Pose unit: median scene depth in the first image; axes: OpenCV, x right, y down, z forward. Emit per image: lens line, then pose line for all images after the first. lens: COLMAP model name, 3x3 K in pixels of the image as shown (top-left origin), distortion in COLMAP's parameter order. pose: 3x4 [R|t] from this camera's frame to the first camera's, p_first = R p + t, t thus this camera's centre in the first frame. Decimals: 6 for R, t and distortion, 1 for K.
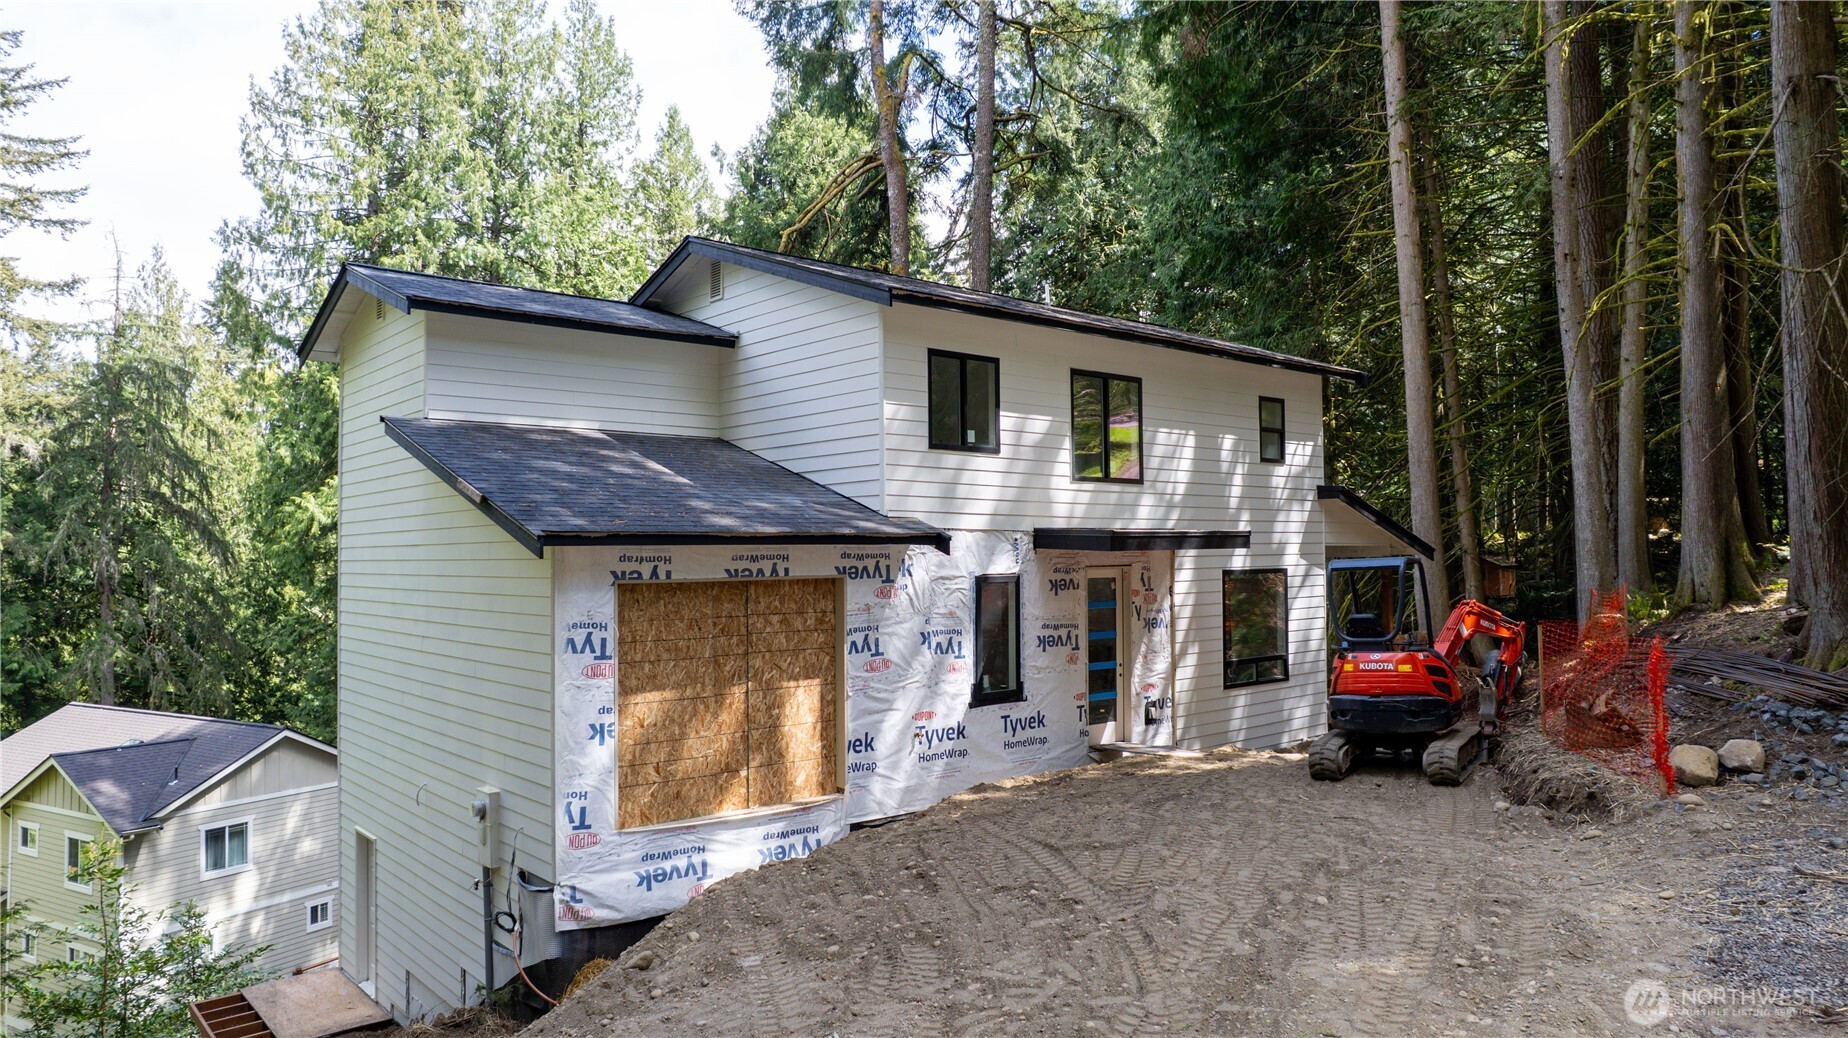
lens RADIAL K [[1183.6, 0, 924.0], [0, 1183.6, 519.0], [0, 0, 1]] dist [-0.074323, 0.061212]
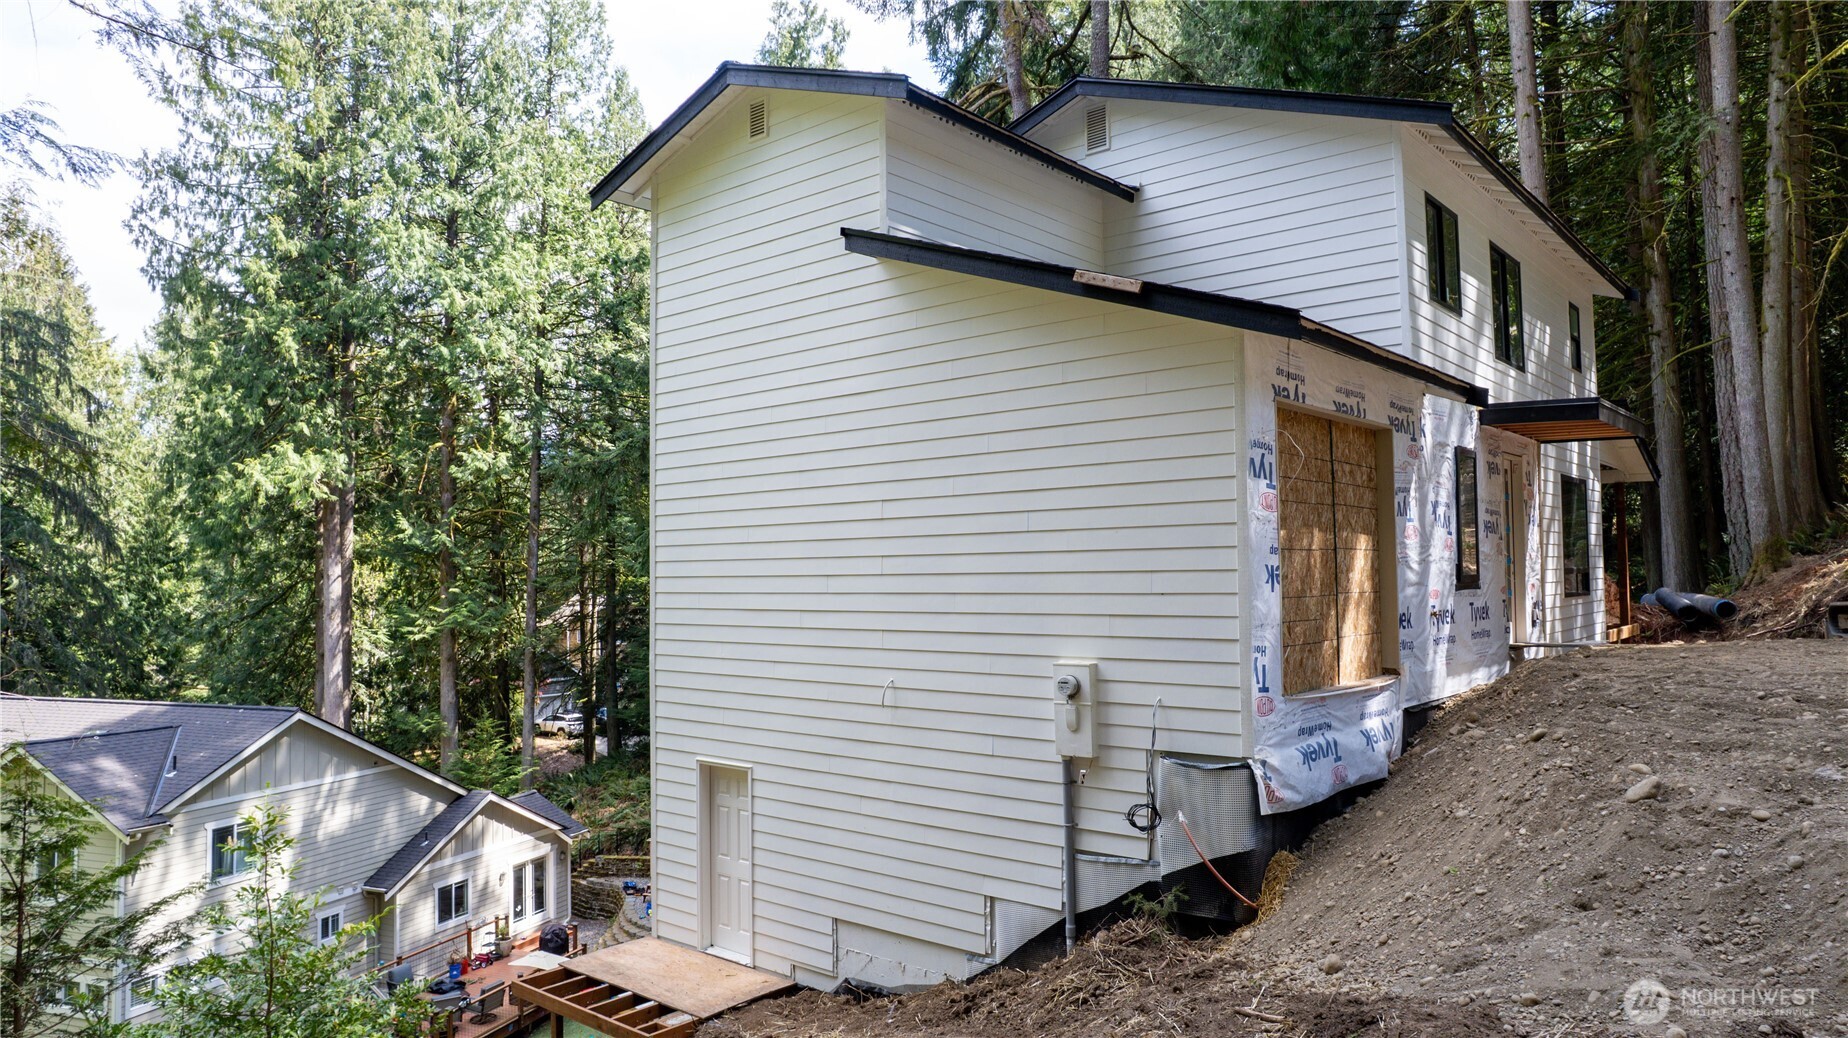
lens RADIAL K [[1183.6, 0, 924.0], [0, 1183.6, 519.0], [0, 0, 1]] dist [-0.074323, 0.061212]
pose [[0.988356, 0.004598, 0.152091, -0.481269], [-0.001577, 0.999799, -0.019973, 0.118795], [-0.152153, 0.019501, 0.988165, 0.165370]]
